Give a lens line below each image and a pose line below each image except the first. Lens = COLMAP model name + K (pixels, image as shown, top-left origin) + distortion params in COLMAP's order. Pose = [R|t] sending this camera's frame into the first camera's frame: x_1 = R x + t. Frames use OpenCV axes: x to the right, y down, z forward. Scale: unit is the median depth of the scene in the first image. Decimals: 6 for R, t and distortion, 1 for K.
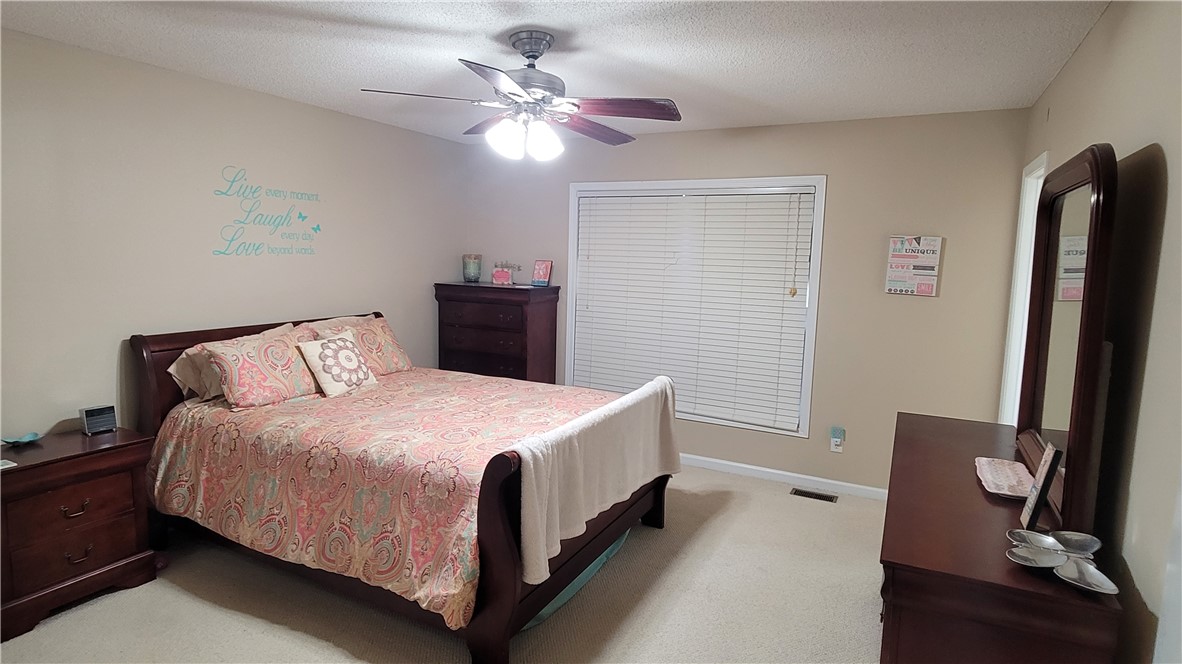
lens RADIAL K [[640.0, 0, 585.2], [0, 640.0, 327.6], [0, 0, 1]] dist [0.002686, 0.000397]
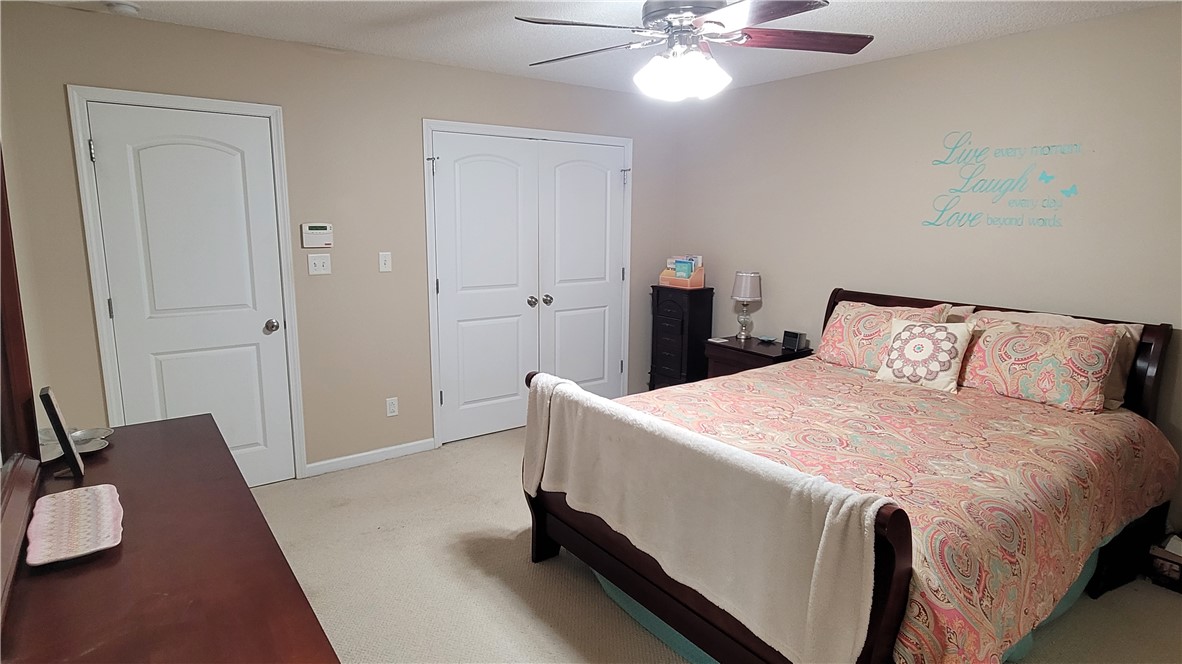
lens RADIAL K [[640.0, 0, 585.5], [0, 640.0, 332.7], [0, 0, 1]] dist [0.002686, 0.000397]
pose [[-0.443695, 0.144133, -0.884511, 0.560852], [-0.119667, 0.968615, 0.217866, -0.101680], [0.888152, 0.202513, -0.412522, 0.938737]]
